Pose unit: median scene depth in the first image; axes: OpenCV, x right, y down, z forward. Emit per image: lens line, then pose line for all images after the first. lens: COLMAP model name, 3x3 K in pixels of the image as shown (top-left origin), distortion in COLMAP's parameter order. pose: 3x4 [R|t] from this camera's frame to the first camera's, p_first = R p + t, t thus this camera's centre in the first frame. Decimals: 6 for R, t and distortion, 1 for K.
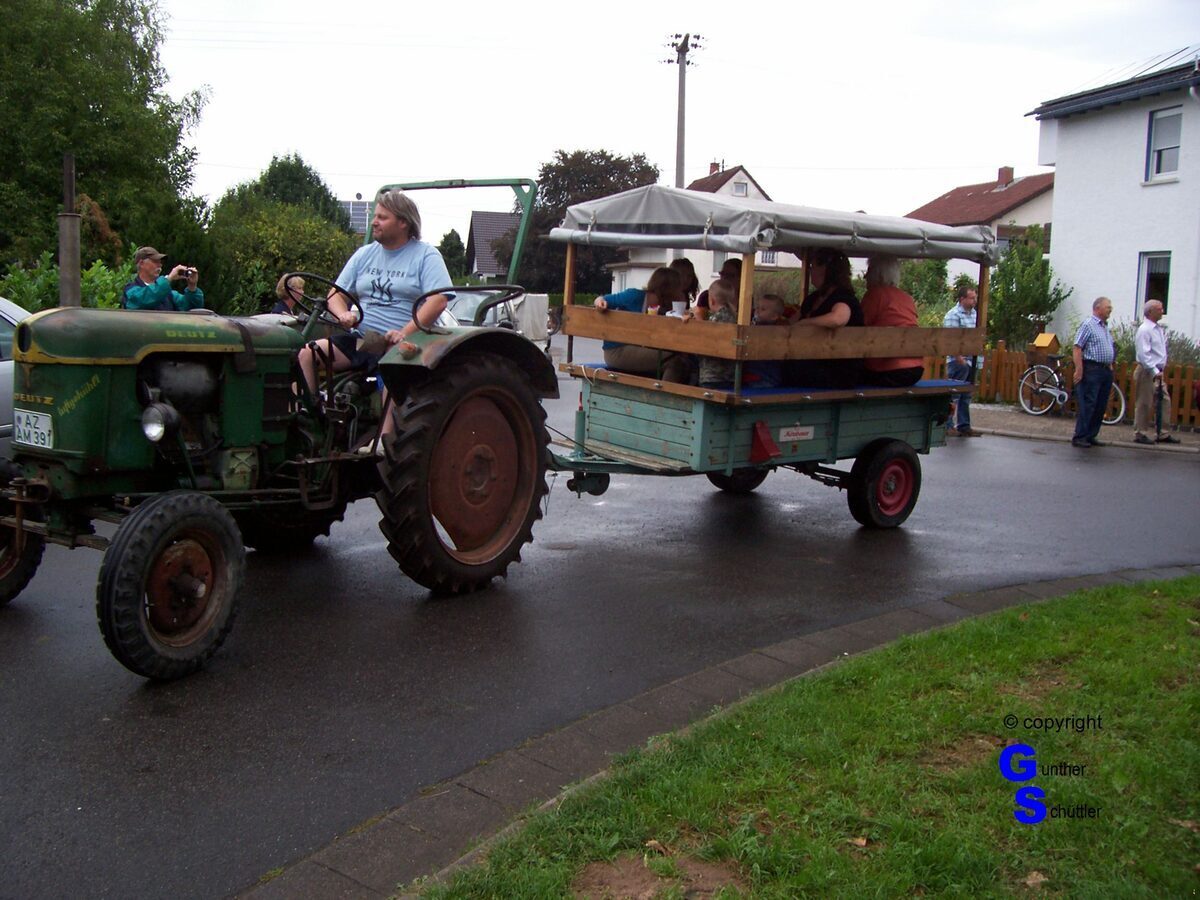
lens RADIAL K [[1186.5, 0, 579.9], [0, 1186.5, 449.8], [0, 0, 1]] dist [-0.182772, 0.177395]
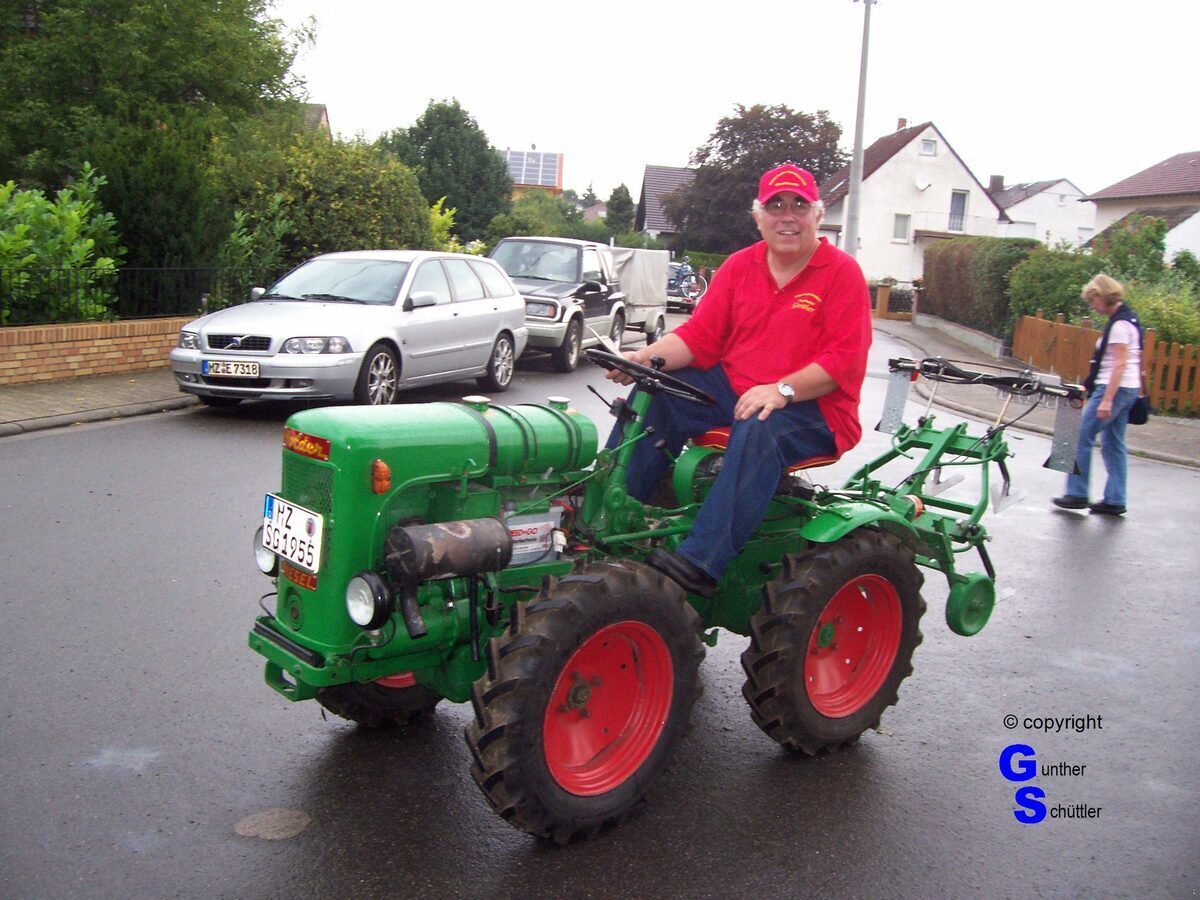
lens RADIAL K [[1186.5, 0, 579.9], [0, 1186.5, 449.8], [0, 0, 1]] dist [-0.182772, 0.177395]
pose [[0.987336, 0.059132, -0.147213, 0.025527], [-0.054162, 0.997826, 0.037545, -0.012843], [0.149113, -0.029096, 0.988392, 0.108871]]
